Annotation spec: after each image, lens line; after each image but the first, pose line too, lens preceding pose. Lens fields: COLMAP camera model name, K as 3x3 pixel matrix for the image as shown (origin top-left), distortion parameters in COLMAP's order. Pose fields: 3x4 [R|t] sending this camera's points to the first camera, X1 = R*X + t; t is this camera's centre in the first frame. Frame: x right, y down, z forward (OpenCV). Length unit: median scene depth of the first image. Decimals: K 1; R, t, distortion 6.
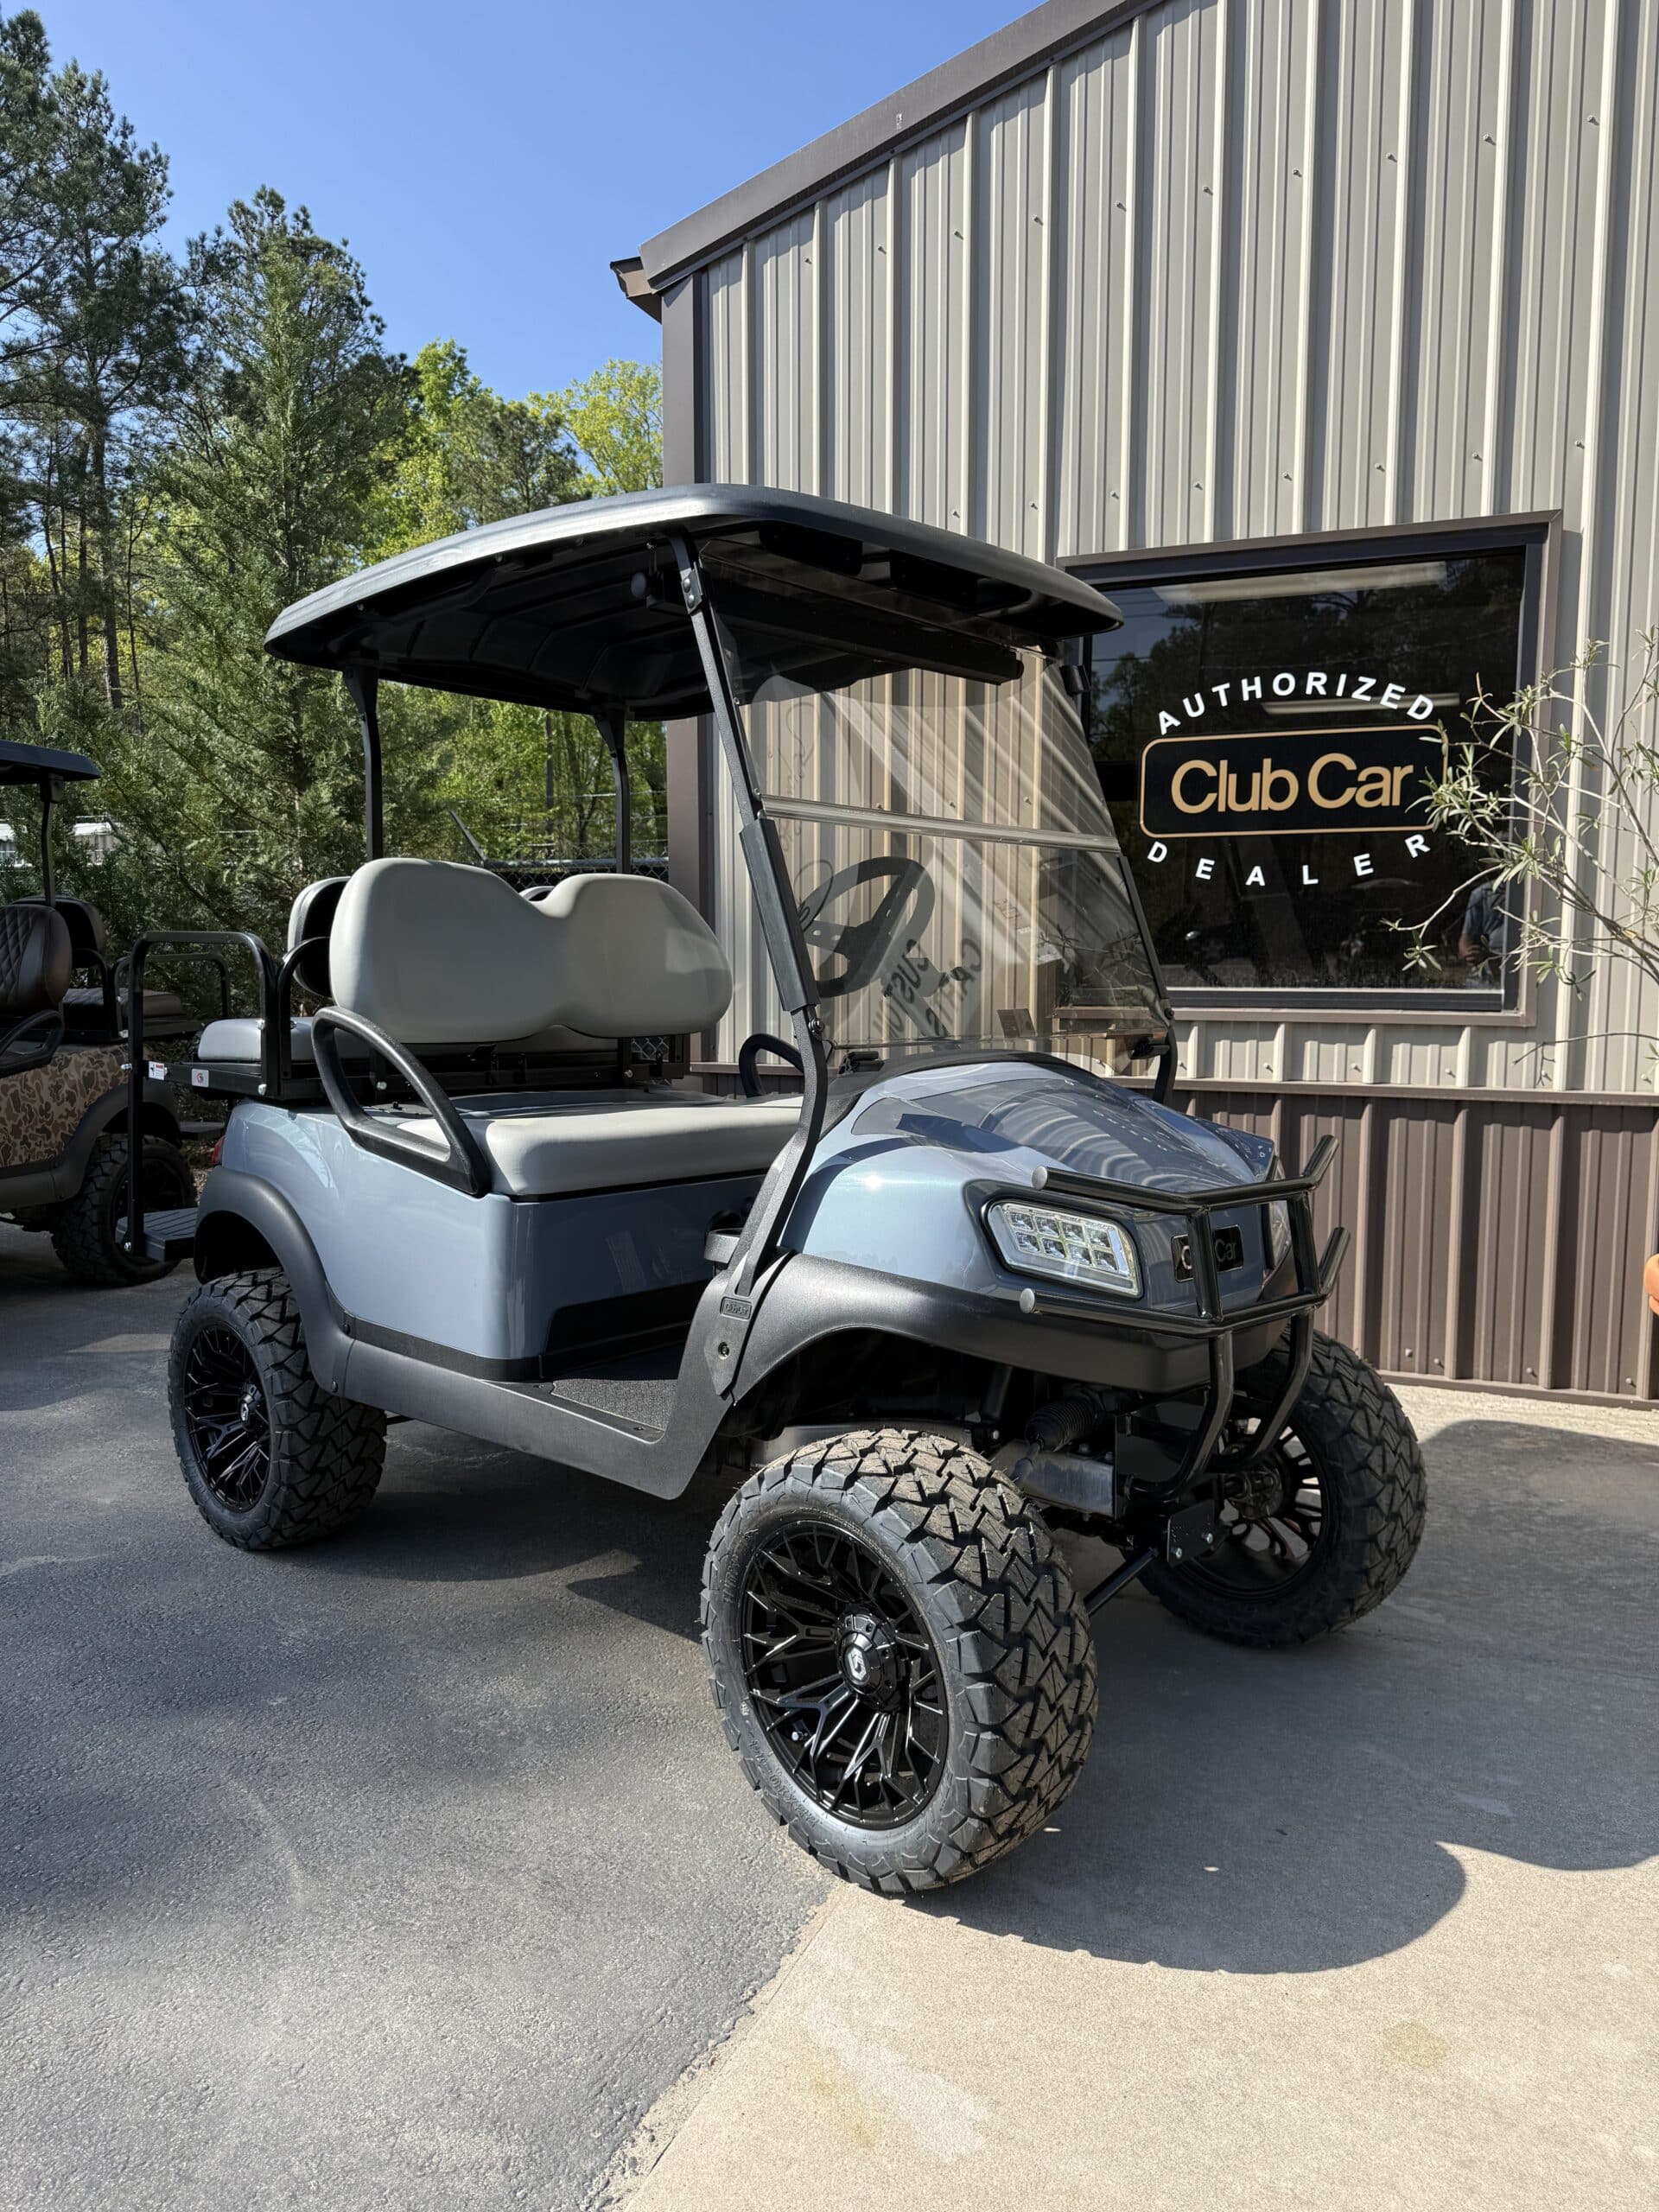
lens RADIAL K [[1571.0, 0, 799.6], [0, 1571.0, 1121.8], [0, 0, 1]] dist [0.030744, -0.032053]
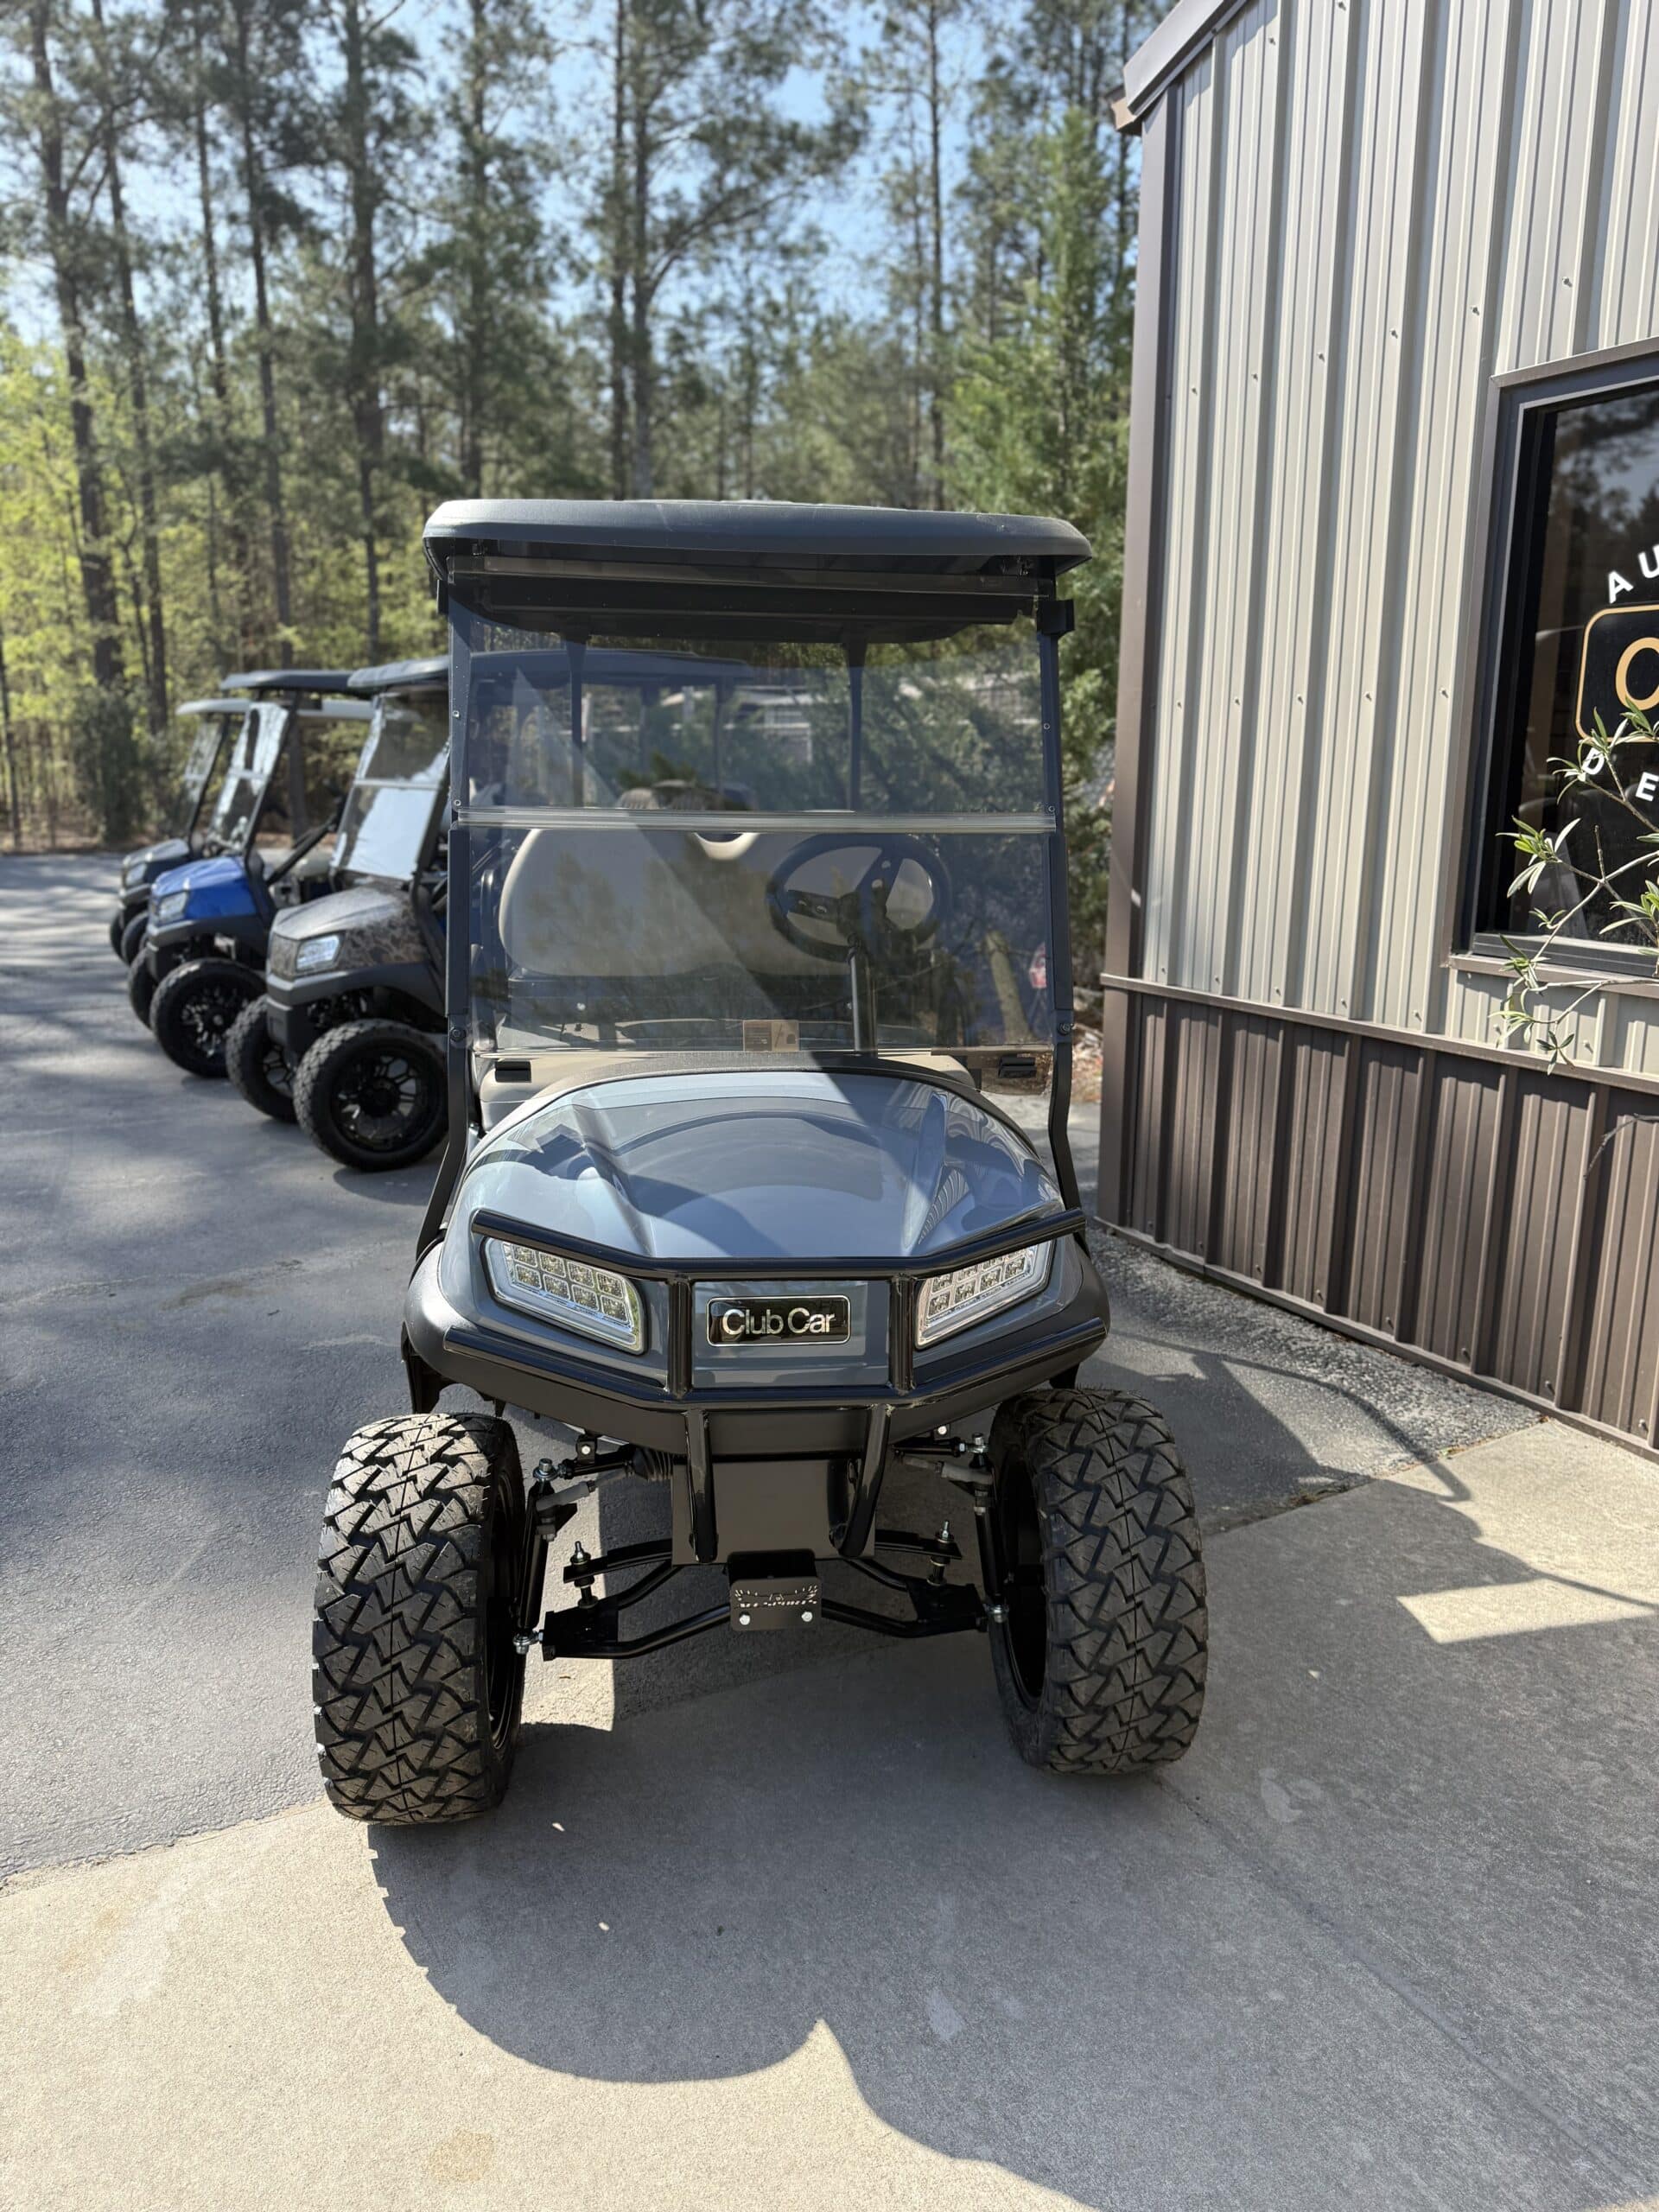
lens RADIAL K [[1571.0, 0, 804.7], [0, 1571.0, 1109.4], [0, 0, 1]] dist [0.030744, -0.032053]
pose [[0.770149, 0.133699, -0.623695, 0.441374], [-0.061503, 0.988795, 0.136019, -0.088320], [0.634892, -0.066395, 0.769743, 0.167112]]
